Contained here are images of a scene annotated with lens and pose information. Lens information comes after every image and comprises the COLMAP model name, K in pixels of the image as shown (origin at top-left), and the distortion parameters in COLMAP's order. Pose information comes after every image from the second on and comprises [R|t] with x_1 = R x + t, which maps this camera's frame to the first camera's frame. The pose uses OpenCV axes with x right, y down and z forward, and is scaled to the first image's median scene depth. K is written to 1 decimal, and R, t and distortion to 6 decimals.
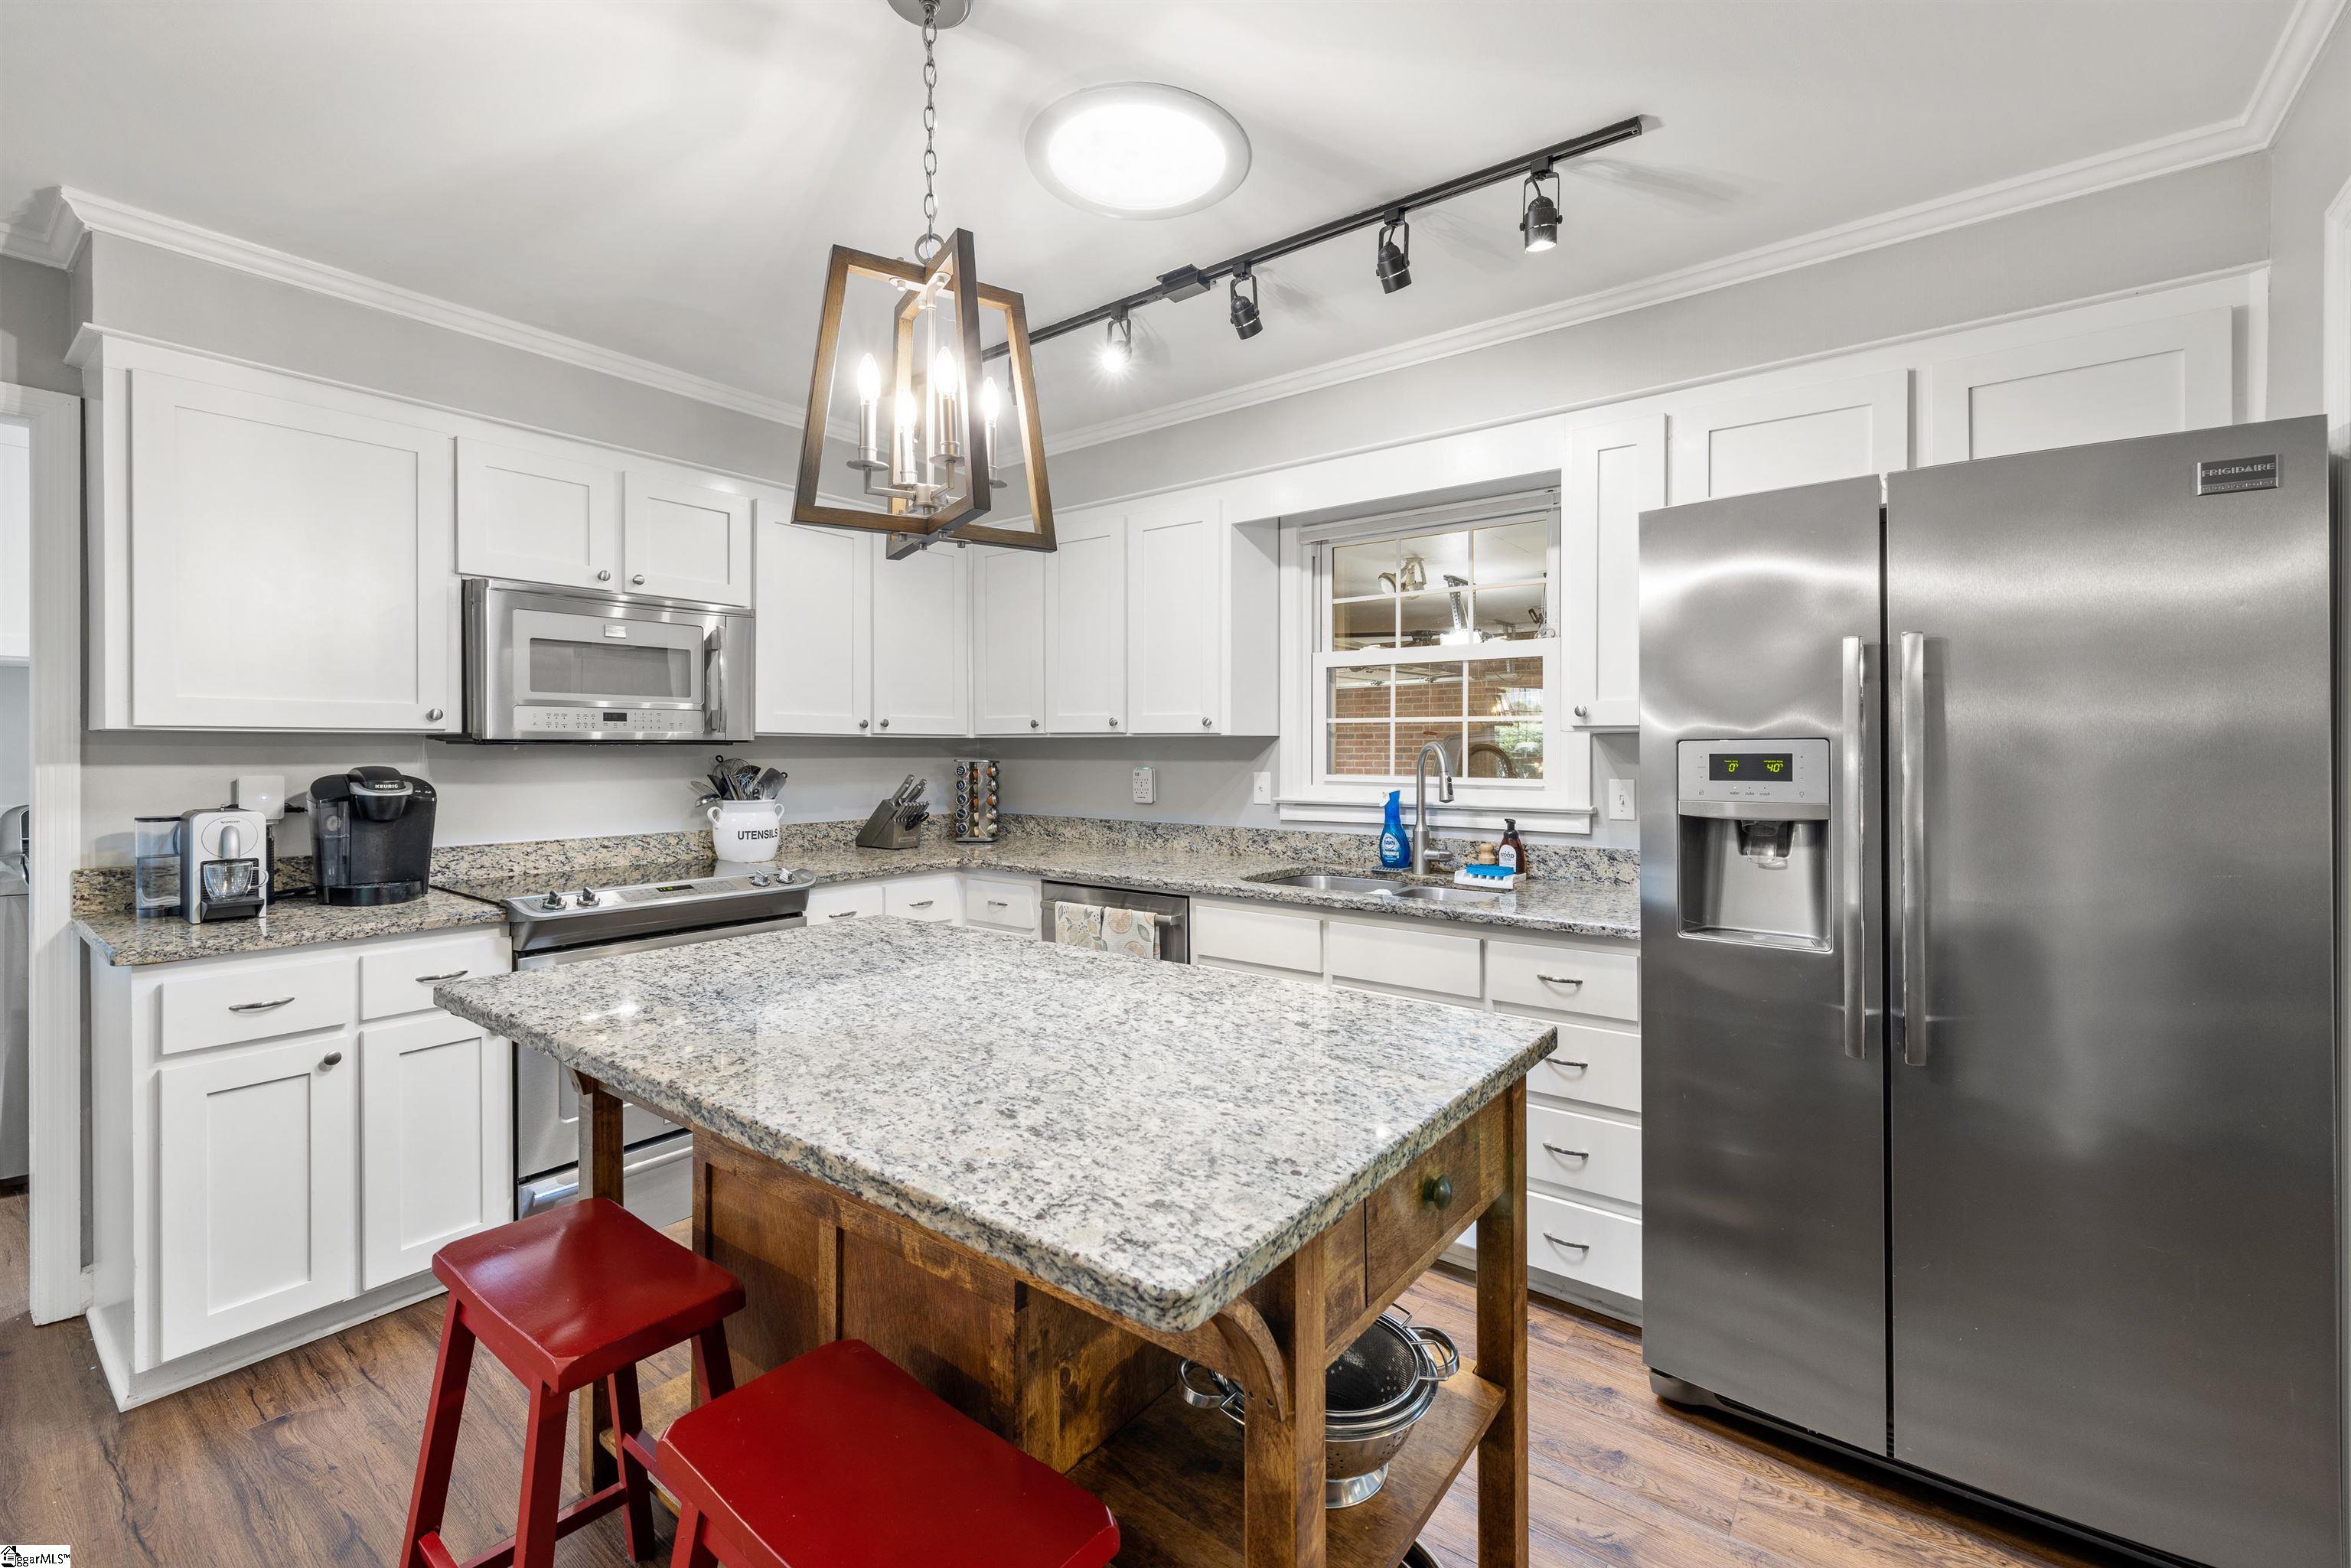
lens RADIAL K [[998.2, 0, 1187.2], [0, 998.2, 754.6], [0, 0, 1]] dist [0.001247, -0.000619]
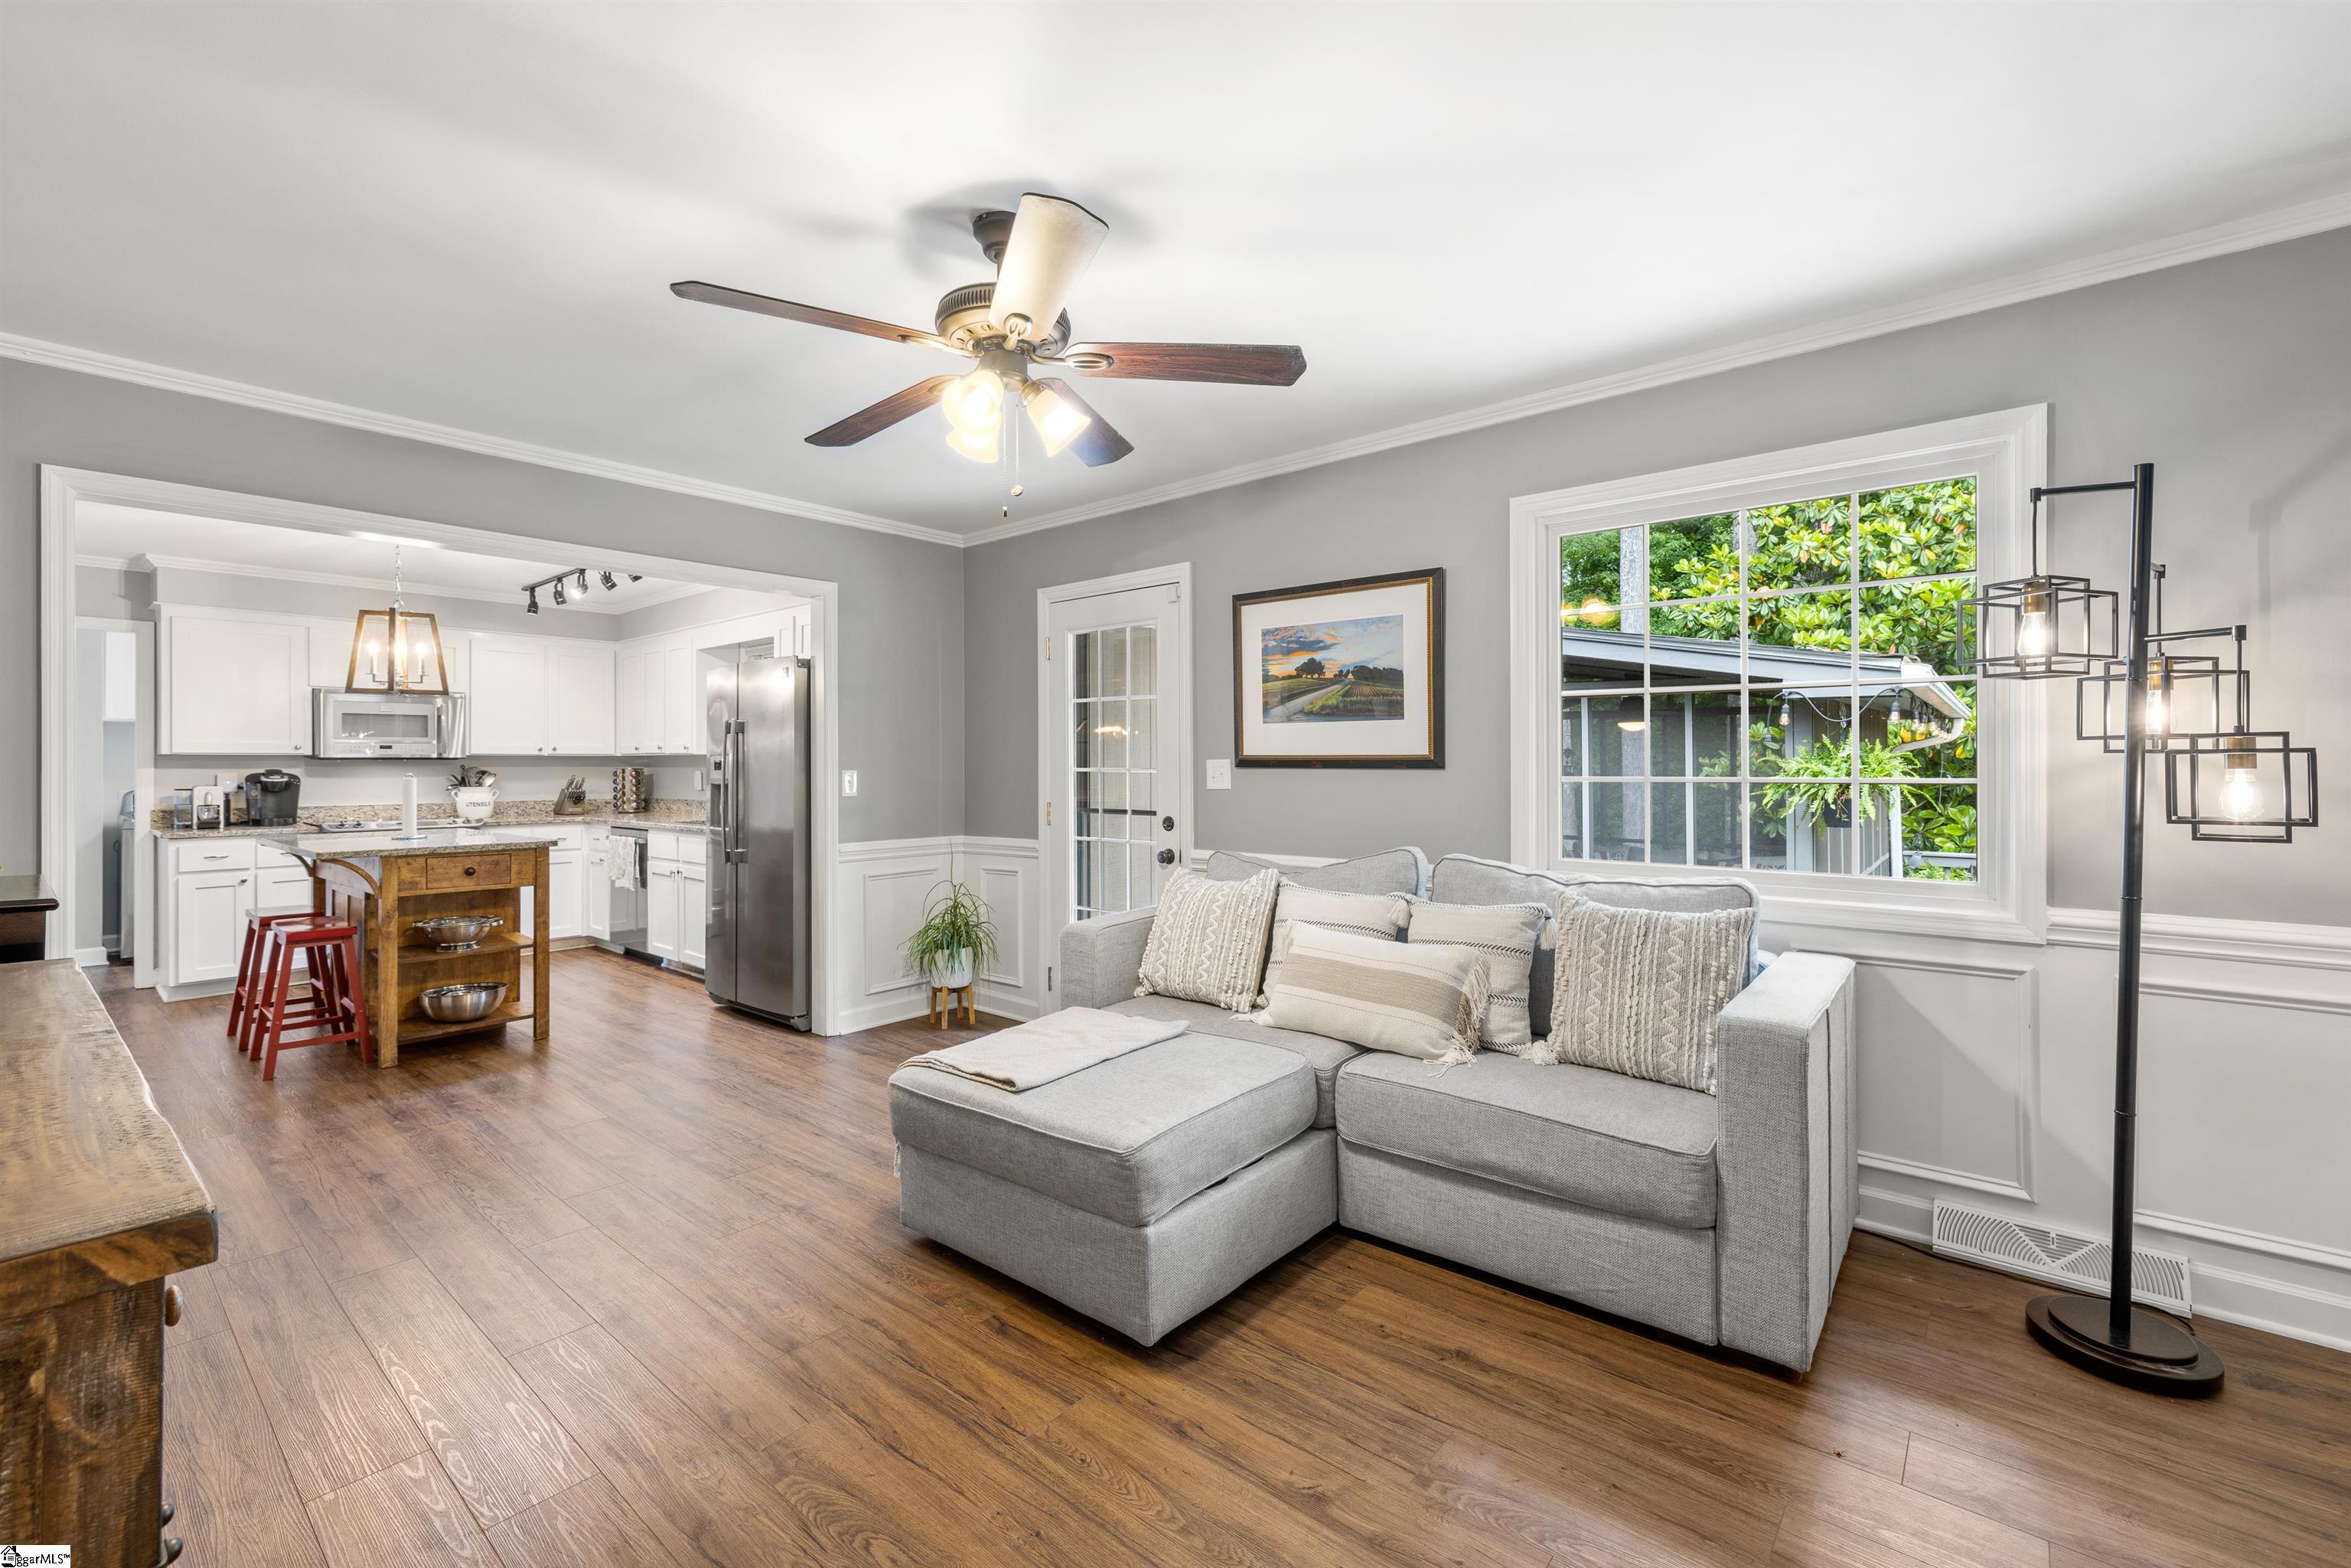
lens RADIAL K [[998.2, 0, 1176.1], [0, 998.2, 764.8], [0, 0, 1]] dist [0.001247, -0.000619]
pose [[0.998269, -0.003088, -0.058732, 1.174035], [0.002782, 0.999982, -0.005299, 0.015989], [0.058748, 0.005127, 0.998260, -0.991955]]
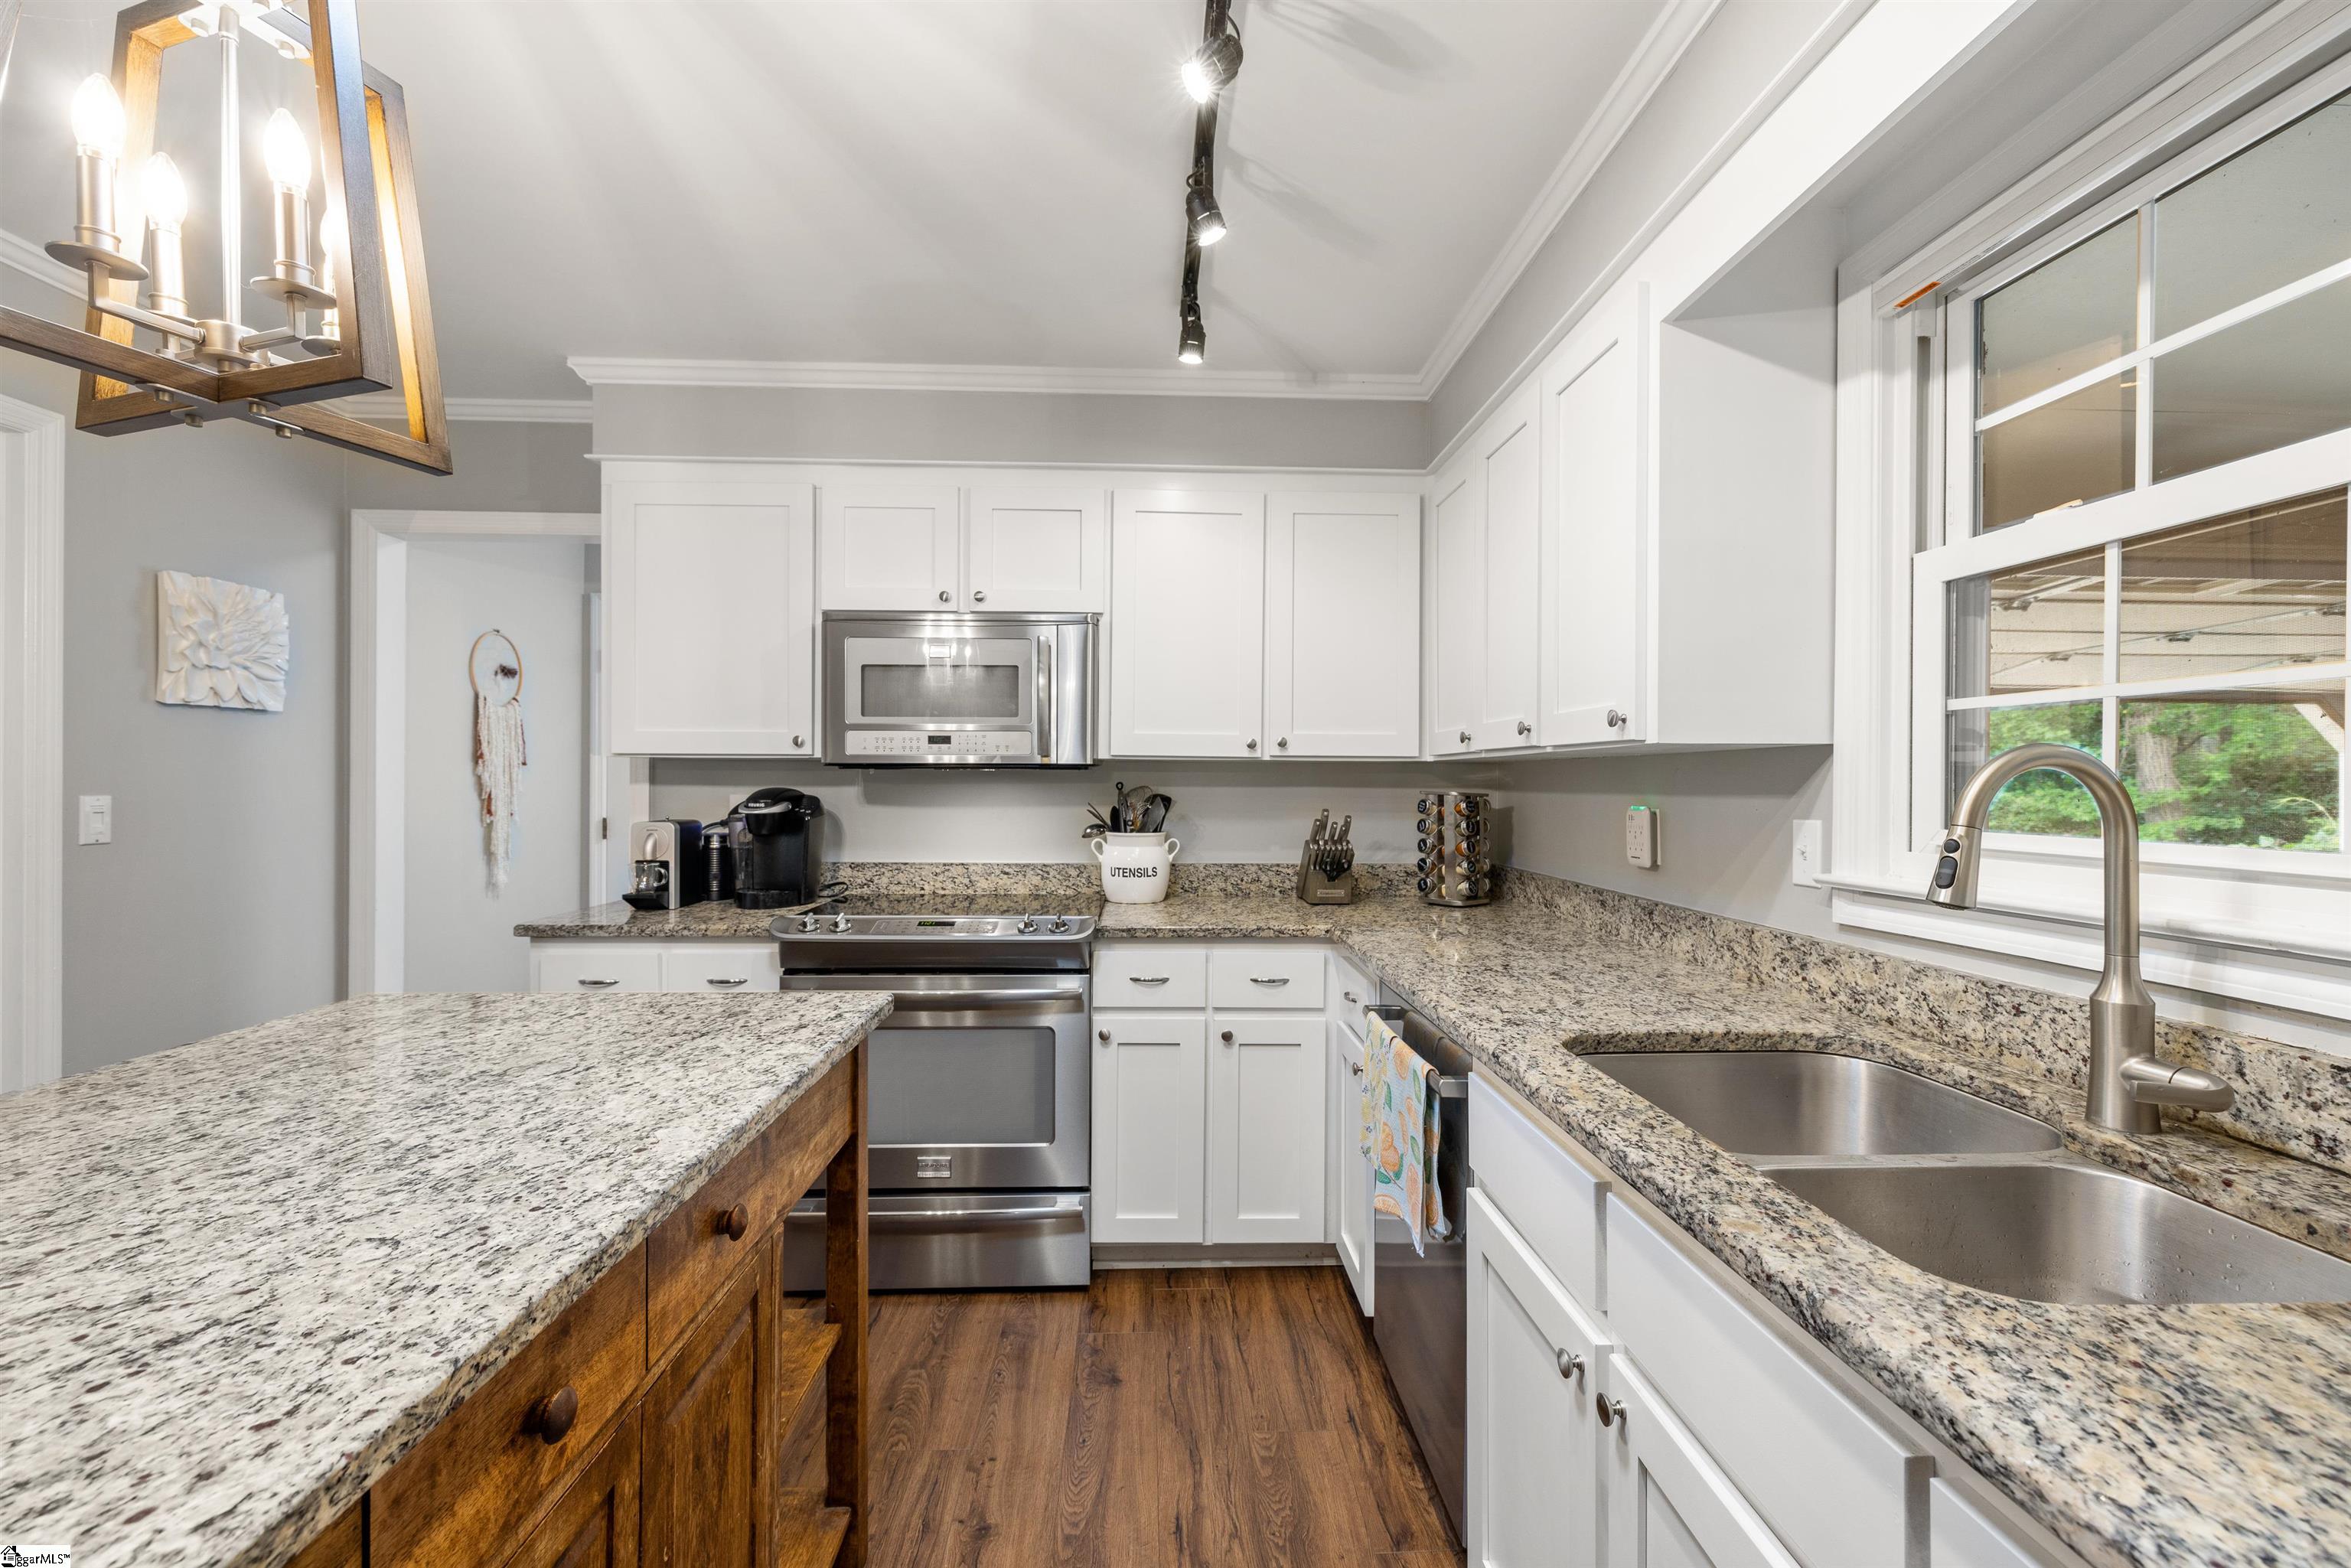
lens RADIAL K [[998.2, 0, 1165.0], [0, 998.2, 785.5], [0, 0, 1]] dist [0.001247, -0.000619]
pose [[0.627215, 0.005213, -0.778829, 0.290863], [-0.009318, 0.999956, -0.000811, 0.004651], [0.778791, 0.007765, 0.627236, 0.510828]]
